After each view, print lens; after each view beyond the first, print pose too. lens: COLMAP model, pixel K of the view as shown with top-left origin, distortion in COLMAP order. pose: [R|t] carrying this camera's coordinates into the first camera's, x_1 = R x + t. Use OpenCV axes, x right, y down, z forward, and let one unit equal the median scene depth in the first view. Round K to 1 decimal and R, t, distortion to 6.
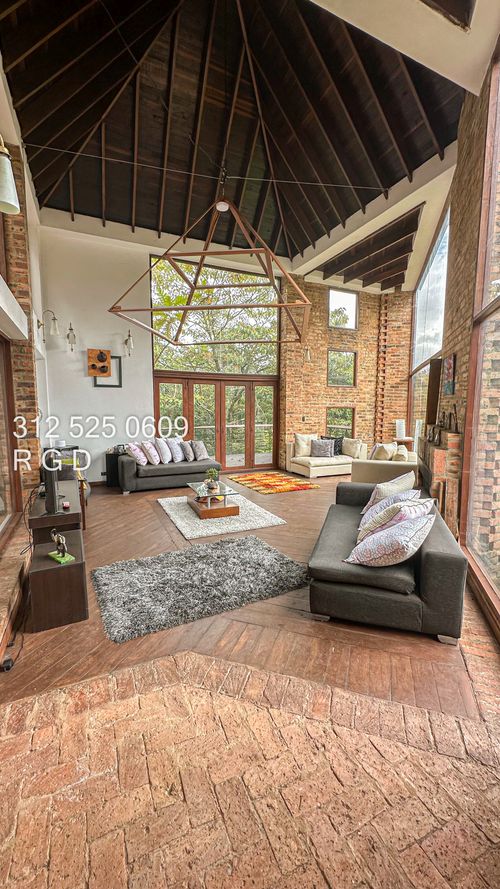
lens RADIAL K [[357.0, 0, 249.4], [0, 357.0, 442.3], [0, 0, 1]] dist [-0.004468, 0.000546]
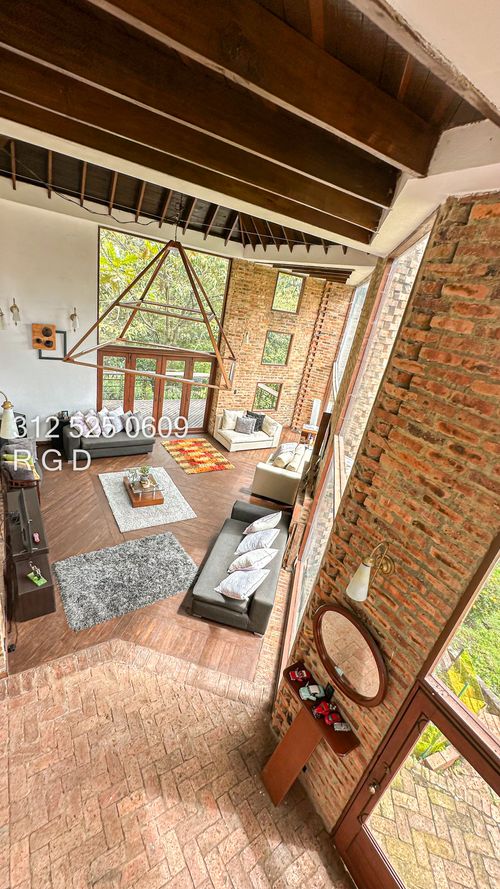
lens RADIAL K [[357.0, 0, 249.2], [0, 357.0, 445.2], [0, 0, 1]] dist [-0.004468, 0.000546]
pose [[0.977565, 0.112419, 0.178127, 0.016672], [-0.162233, 0.941208, 0.296324, -0.330887], [-0.134342, -0.318574, 0.938330, -0.162060]]
